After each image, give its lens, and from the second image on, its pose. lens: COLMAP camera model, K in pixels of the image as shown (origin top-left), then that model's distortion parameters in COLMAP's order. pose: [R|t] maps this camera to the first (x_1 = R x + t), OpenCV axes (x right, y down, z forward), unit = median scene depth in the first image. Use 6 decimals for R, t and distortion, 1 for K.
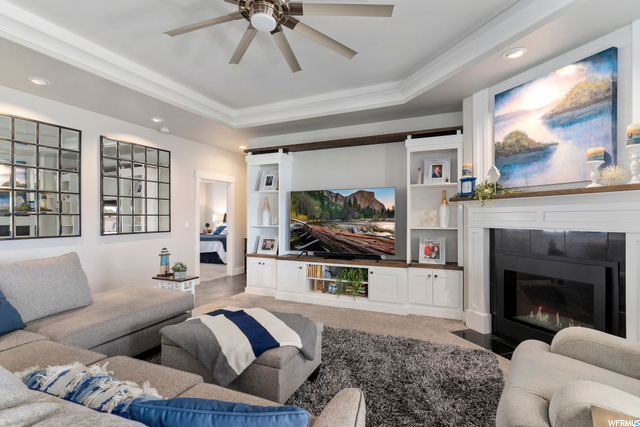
lens RADIAL K [[311.7, 0, 320.0], [0, 311.7, 213.5], [0, 0, 1]] dist [-0.001565, -0.000046]
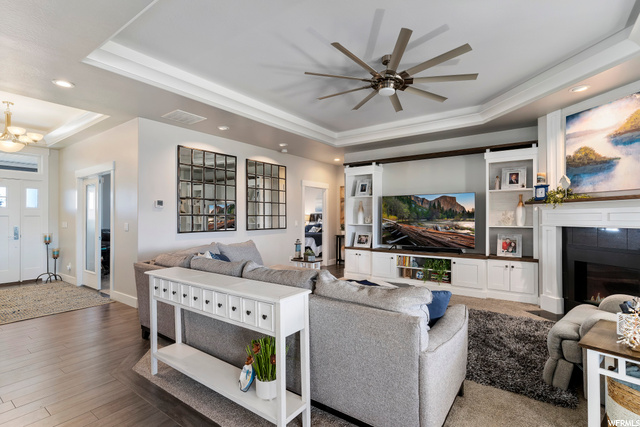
lens RADIAL K [[311.6, 0, 316.9], [0, 311.6, 213.7], [0, 0, 1]] dist [0.000690, 0.000117]
pose [[0.976859, -0.001418, -0.213879, -0.100990], [0.001149, 0.999998, -0.001384, -0.001869], [0.213880, 0.001106, 0.976859, -0.314167]]
